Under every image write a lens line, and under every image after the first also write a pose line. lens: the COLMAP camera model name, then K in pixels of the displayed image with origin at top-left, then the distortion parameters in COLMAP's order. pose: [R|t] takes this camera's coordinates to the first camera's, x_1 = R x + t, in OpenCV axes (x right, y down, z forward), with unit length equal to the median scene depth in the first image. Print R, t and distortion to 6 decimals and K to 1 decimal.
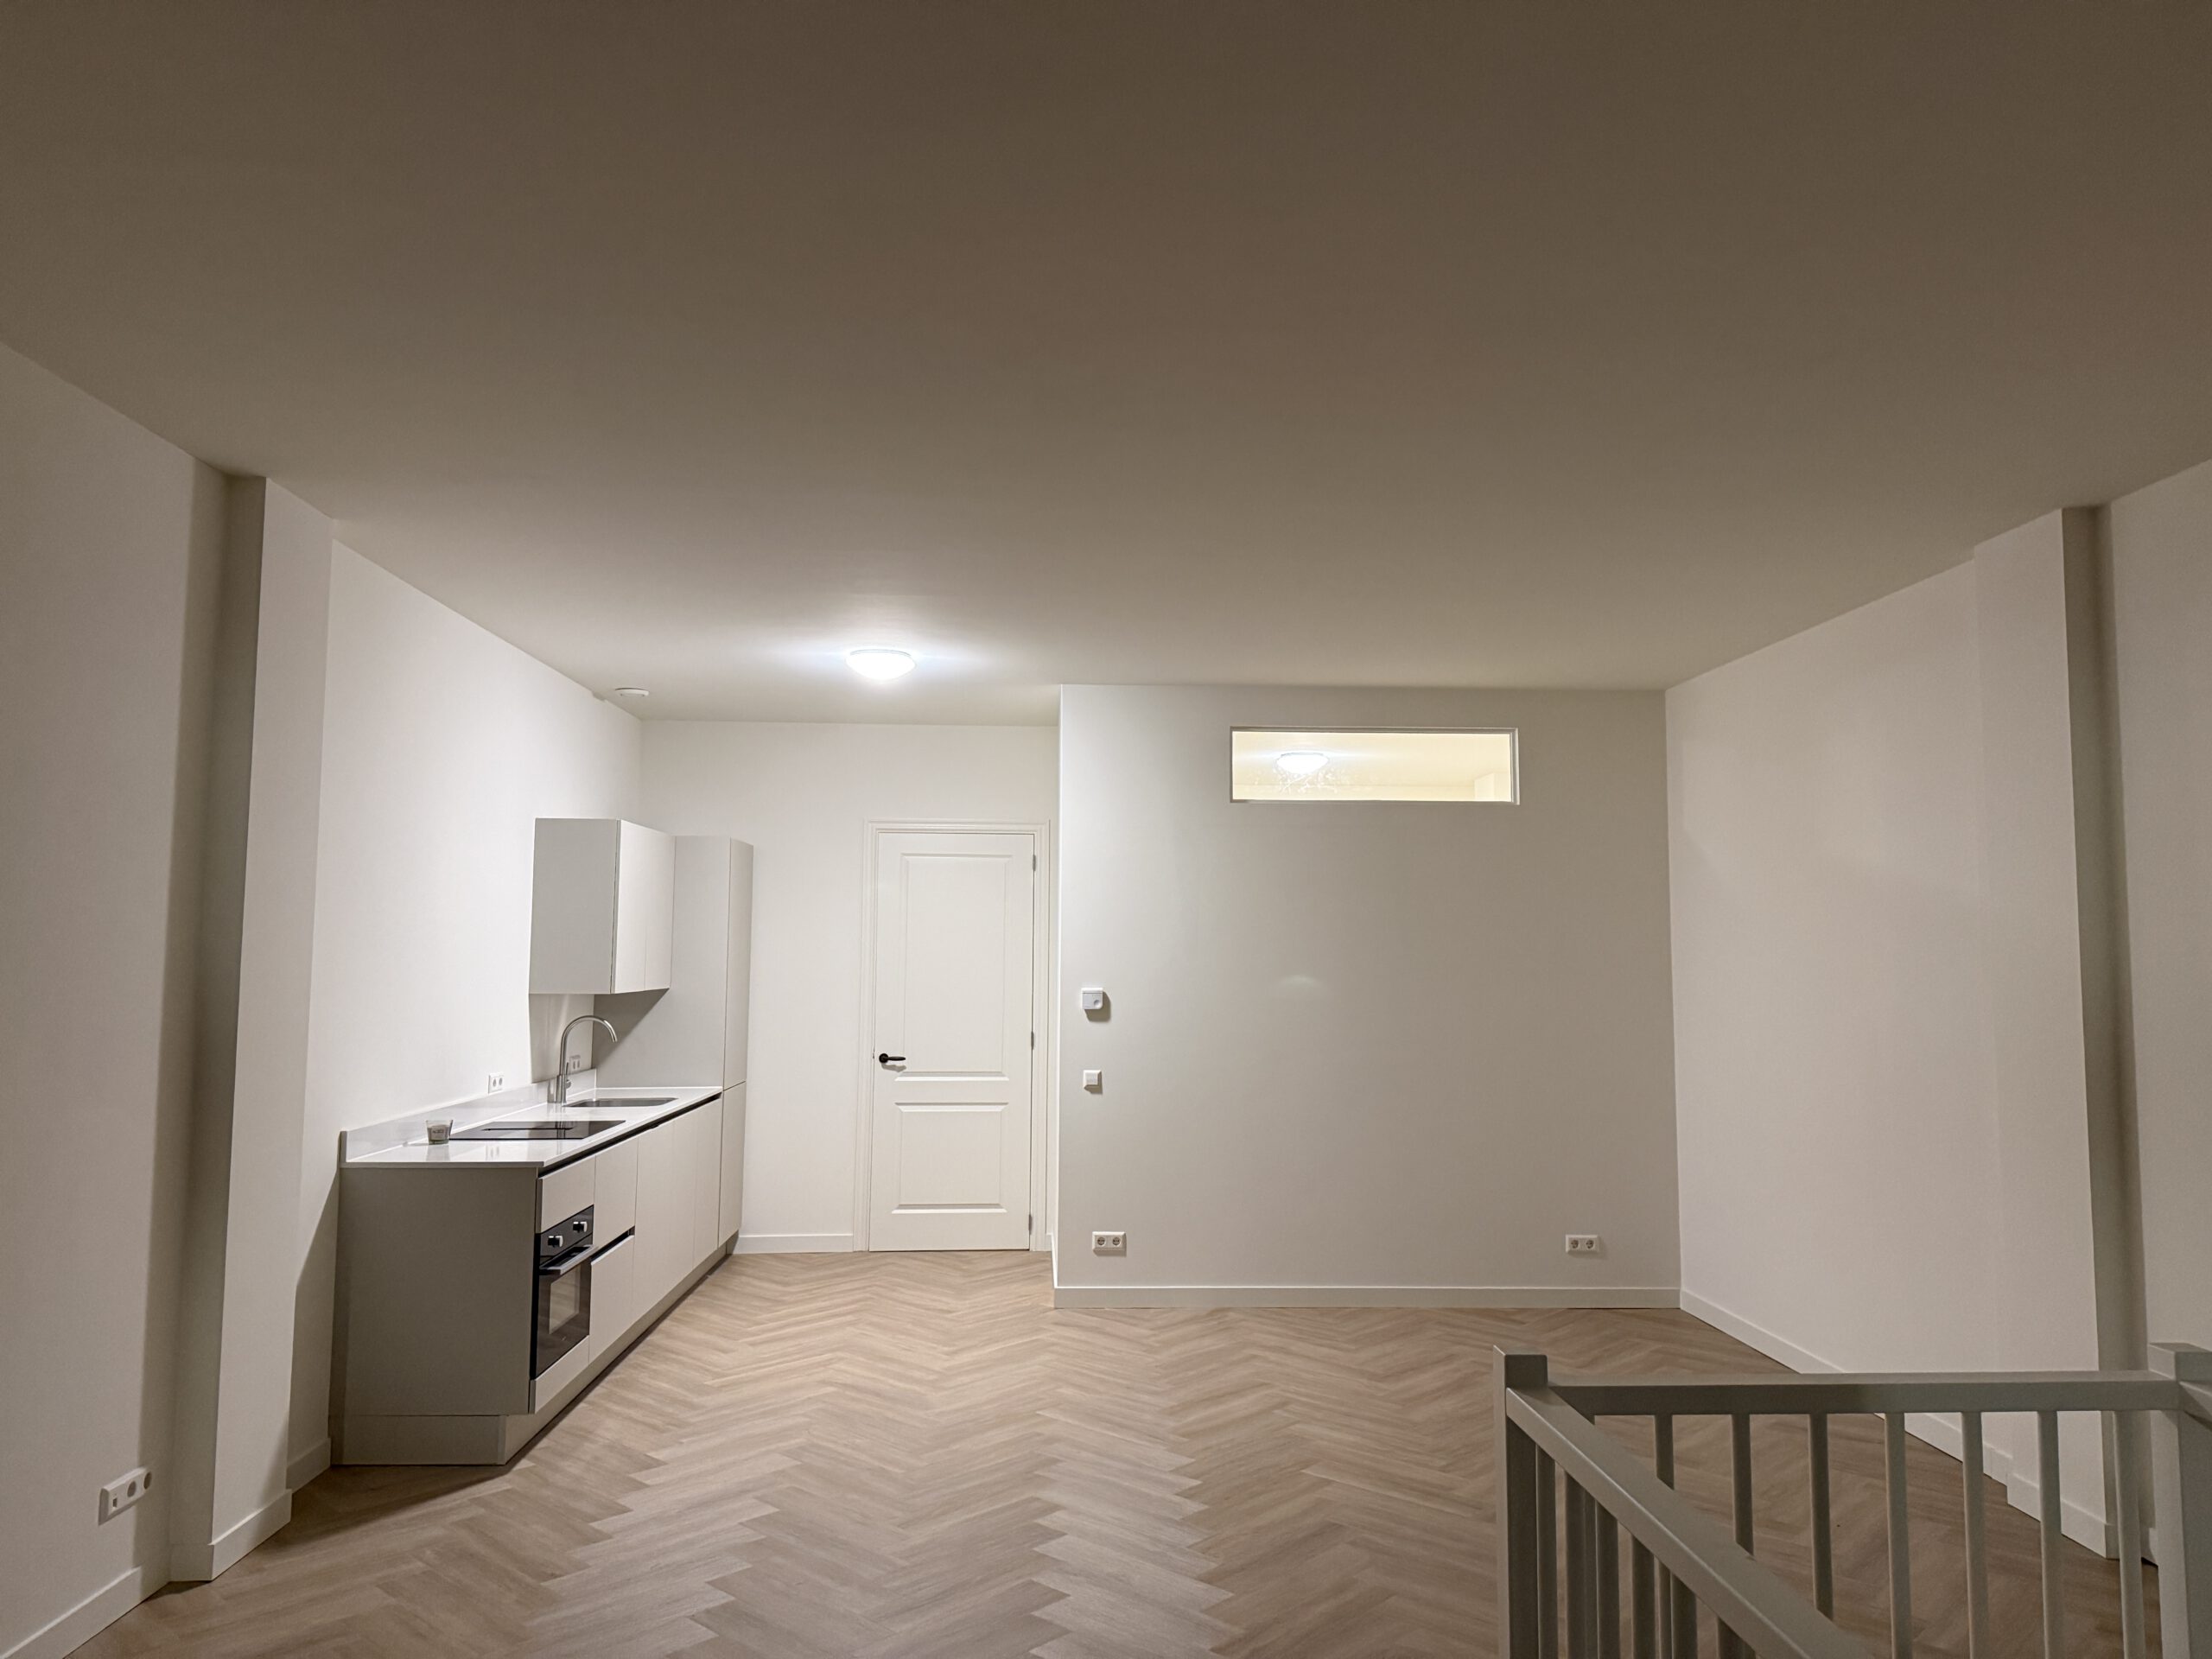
lens RADIAL K [[1578.3, 0, 1106.0], [0, 1578.3, 829.5], [0, 0, 1]] dist [0.158095, -0.150076]
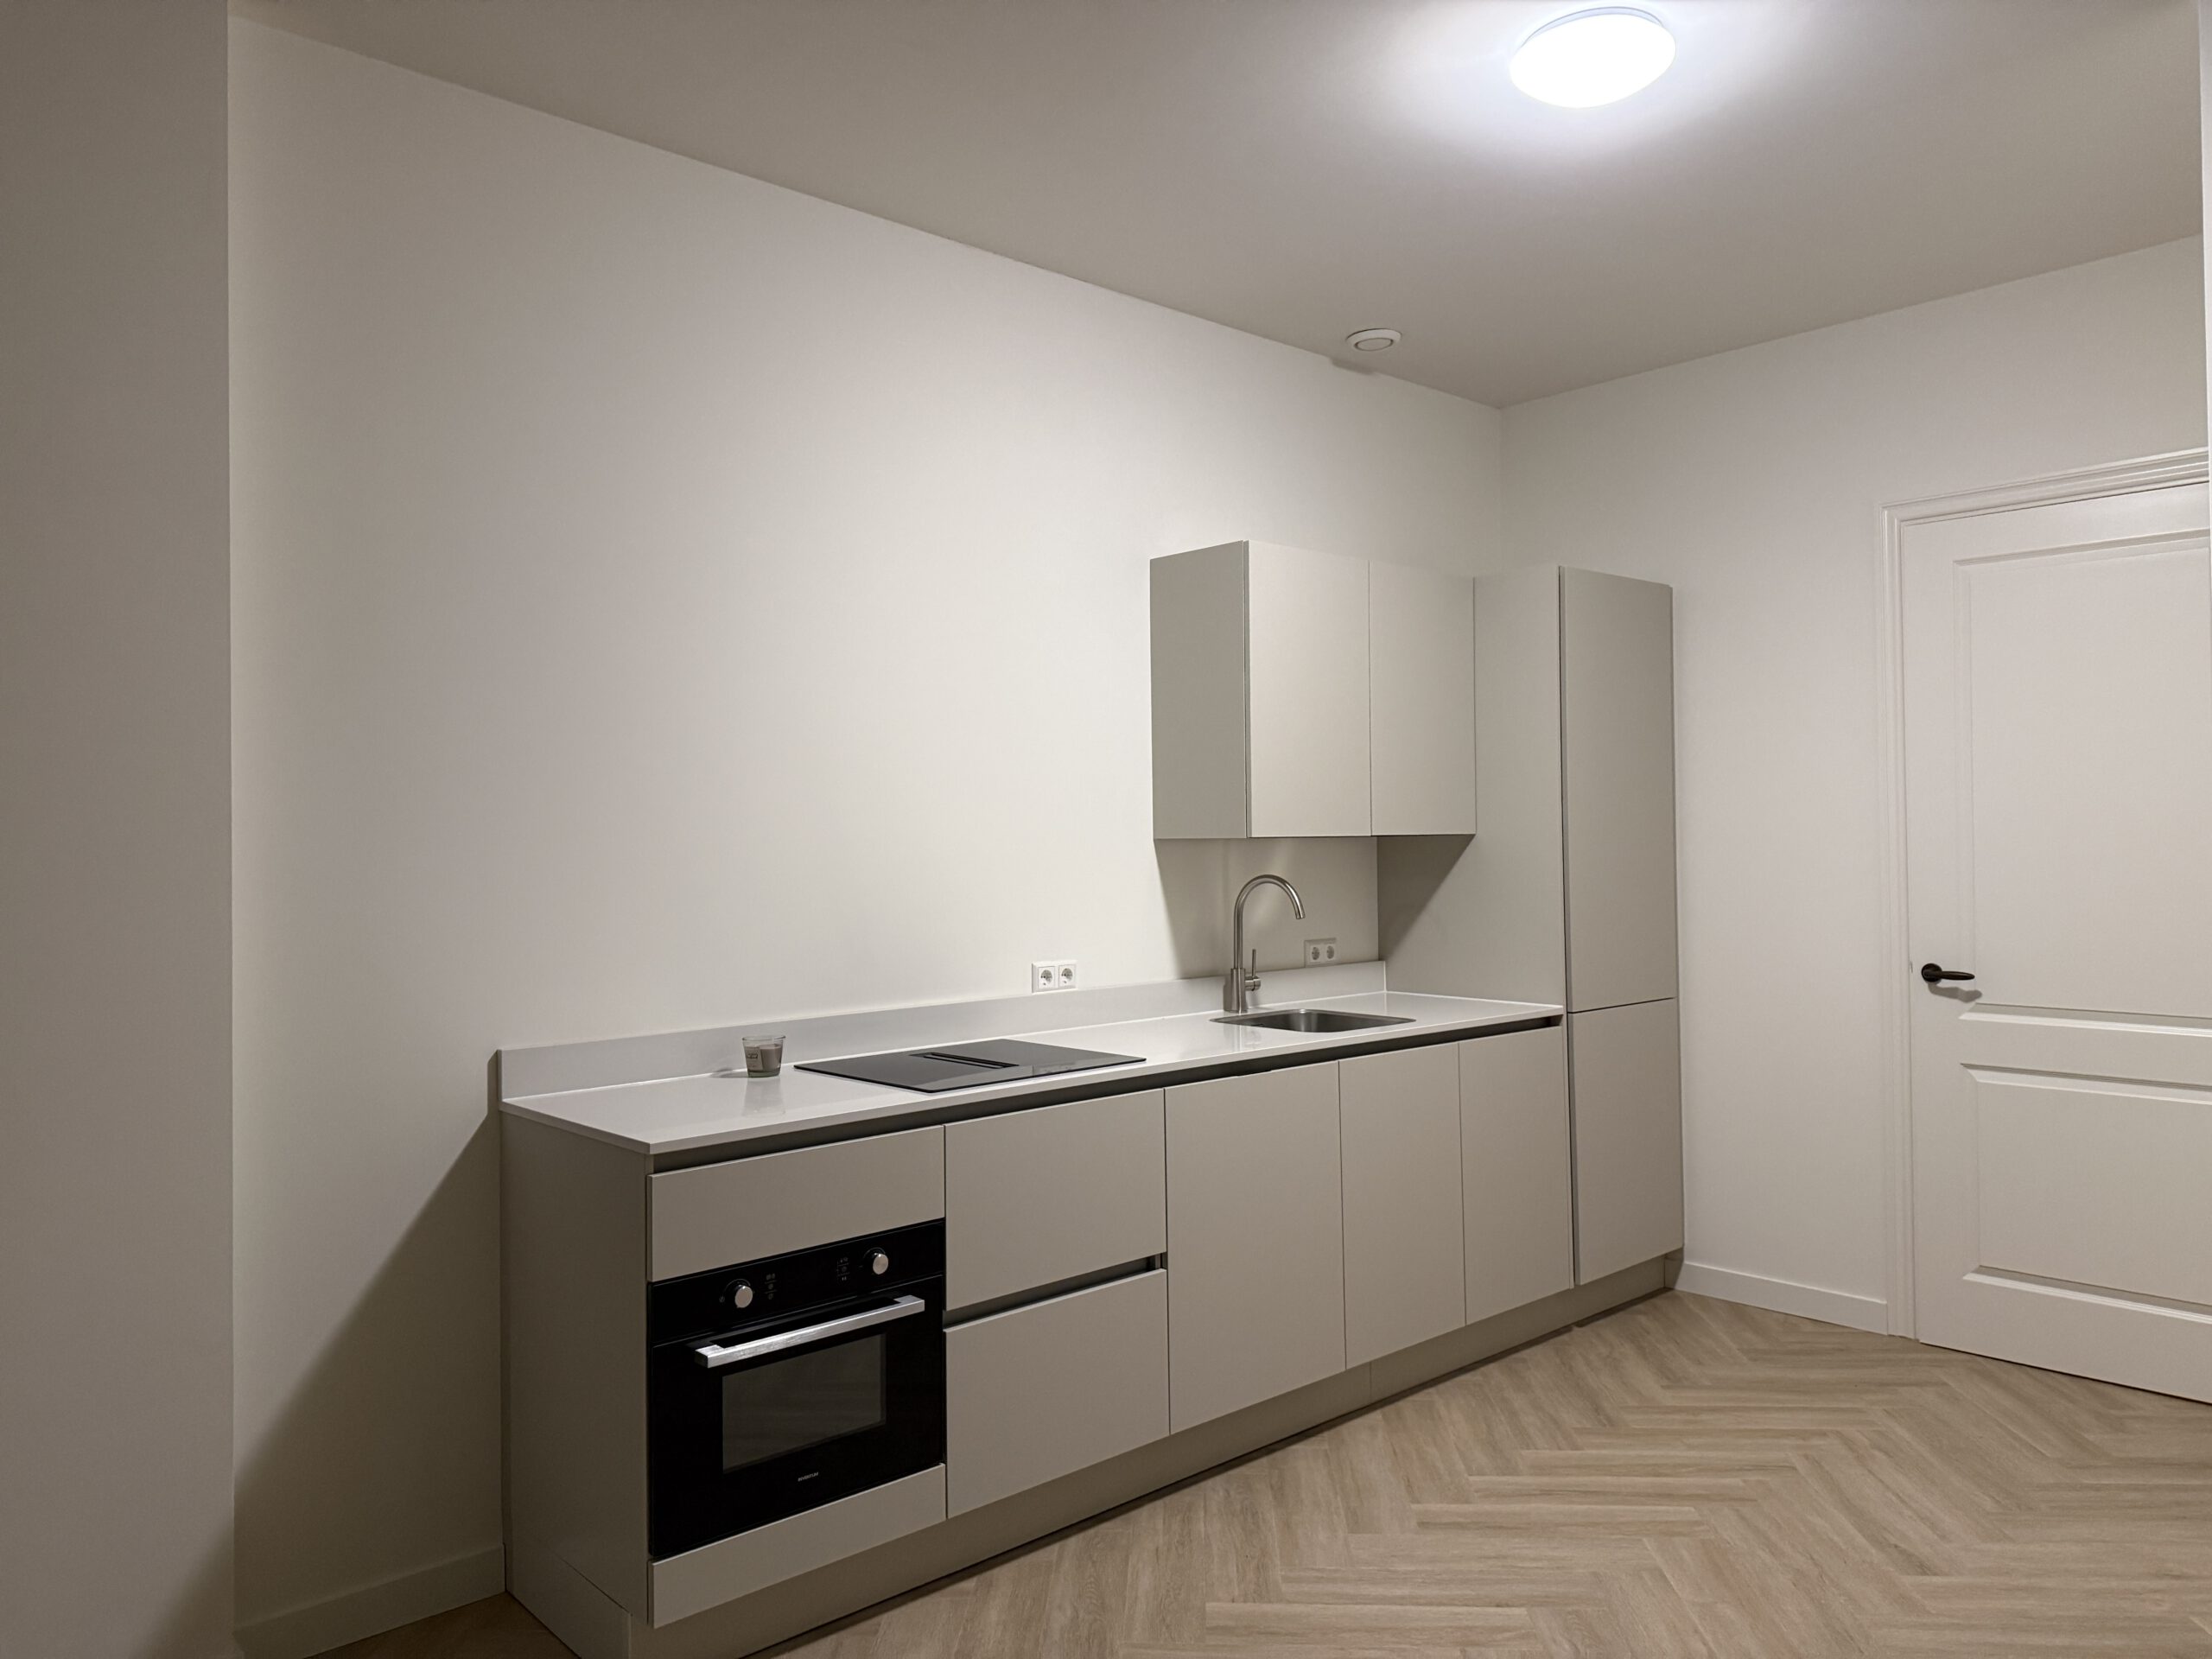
lens RADIAL K [[1578.3, 0, 1106.0], [0, 1578.3, 829.5], [0, 0, 1]] dist [0.158095, -0.150076]
pose [[0.655919, -0.014795, -0.754686, 0.096568], [0.074042, 0.996247, 0.044821, 0.068557], [0.751191, -0.085278, 0.654553, 0.573793]]
